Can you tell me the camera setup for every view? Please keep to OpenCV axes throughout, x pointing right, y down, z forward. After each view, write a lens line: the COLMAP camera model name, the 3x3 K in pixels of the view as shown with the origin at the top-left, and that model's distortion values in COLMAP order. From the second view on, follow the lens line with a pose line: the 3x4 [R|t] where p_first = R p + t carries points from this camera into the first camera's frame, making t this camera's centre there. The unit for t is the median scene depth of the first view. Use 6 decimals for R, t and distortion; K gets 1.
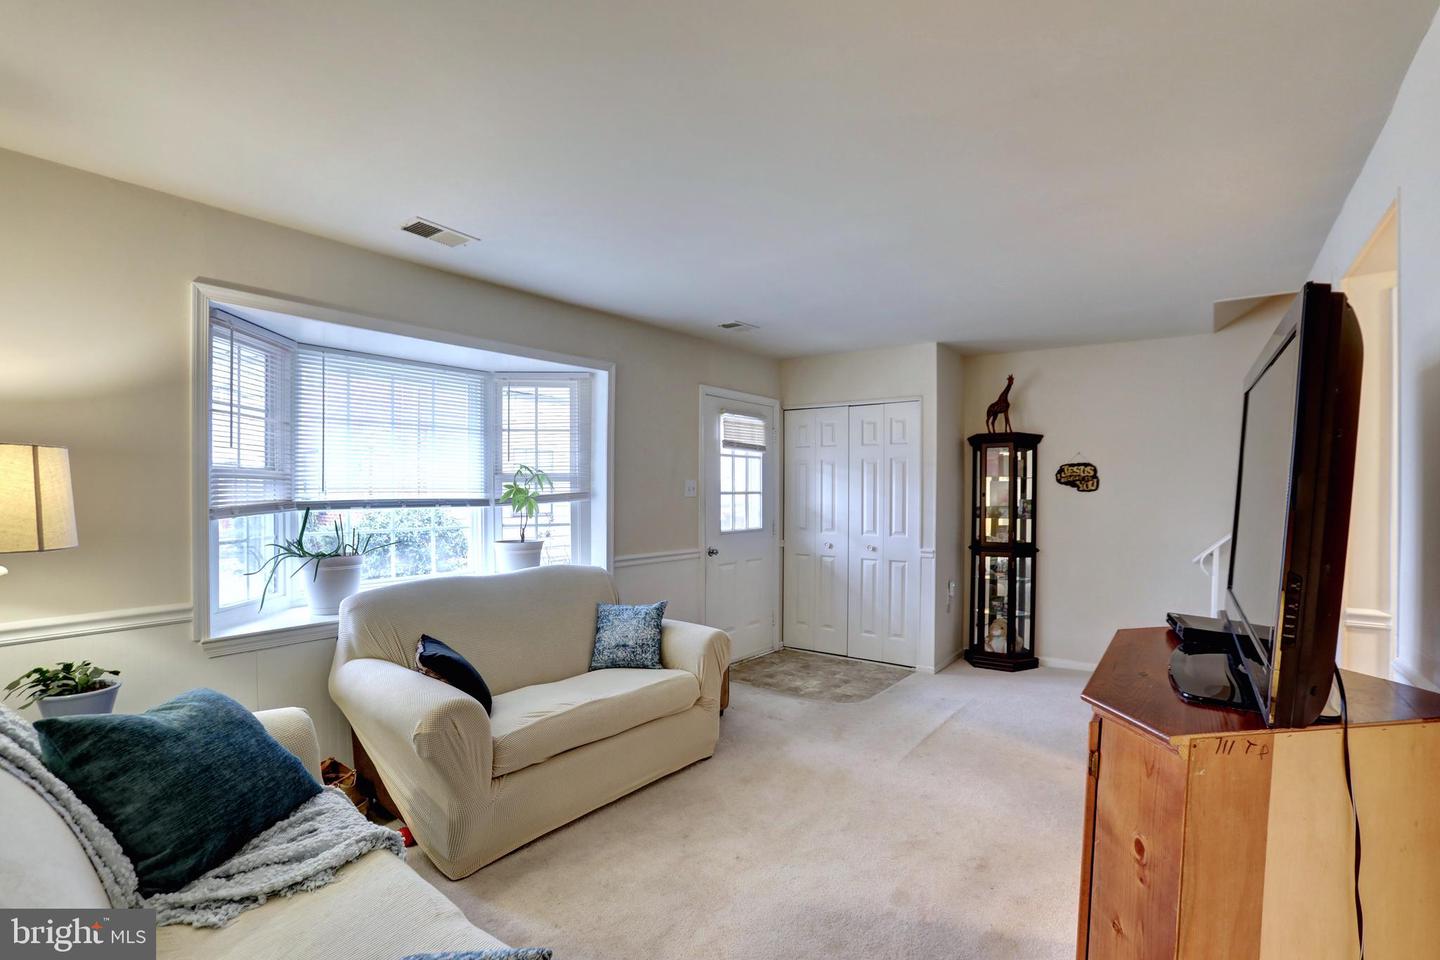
lens RADIAL K [[662.7, 0, 722.3], [0, 662.7, 496.0], [0, 0, 1]] dist [-0.088062, 0.032905]
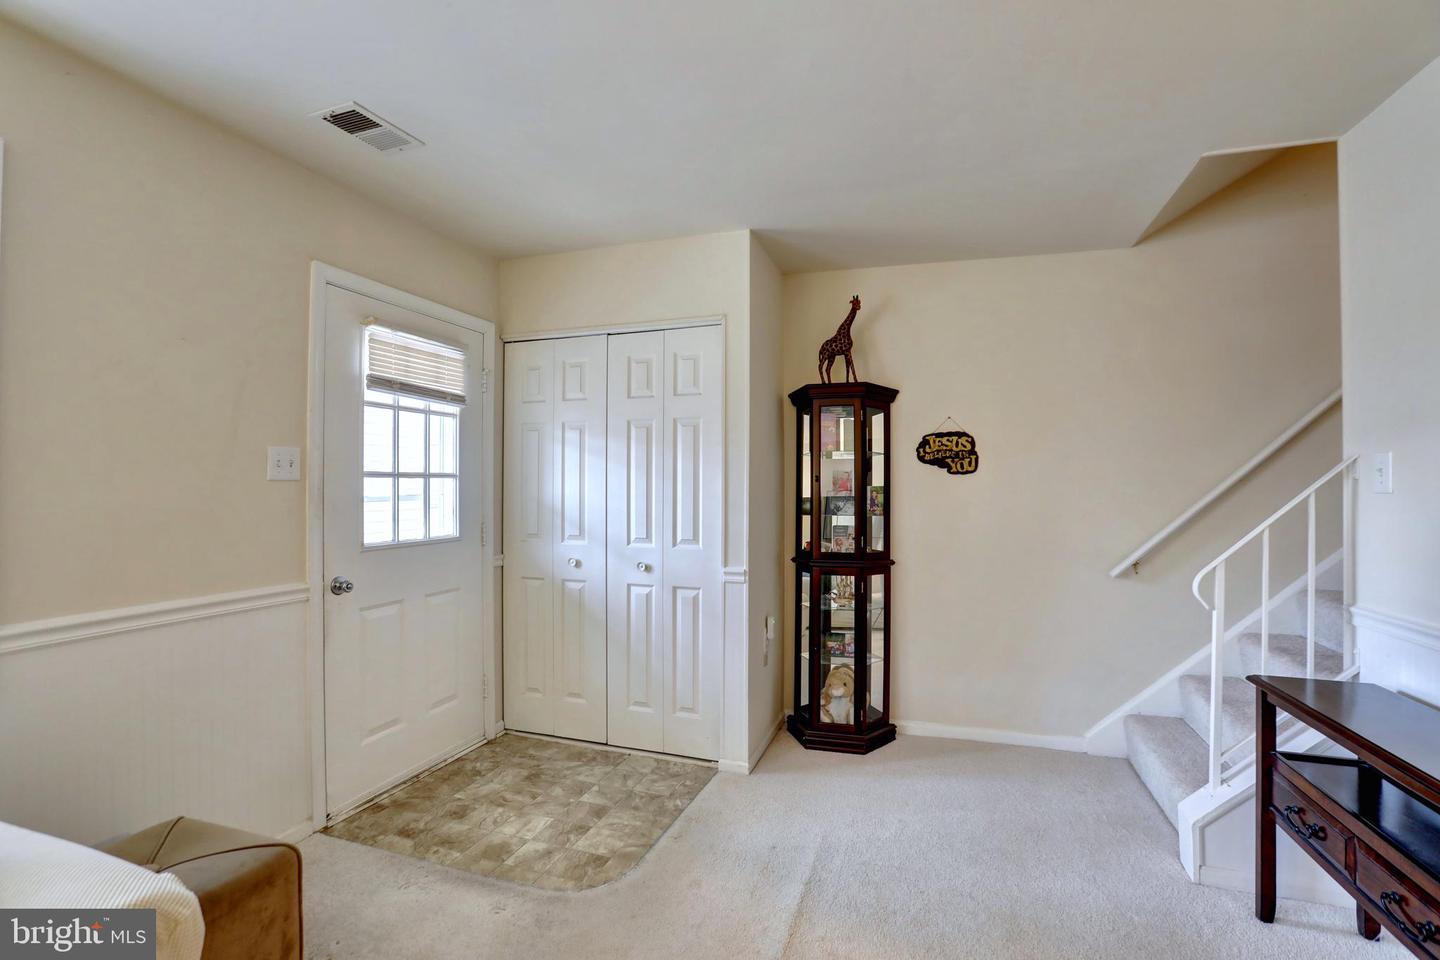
lens RADIAL K [[662.7, 0, 722.3], [0, 662.7, 496.0], [0, 0, 1]] dist [-0.088062, 0.032905]
pose [[0.947976, -0.004708, 0.318308, 0.104522], [0.002307, 0.999966, 0.007920, 0.009633], [-0.318334, -0.006774, 0.947954, 0.412810]]
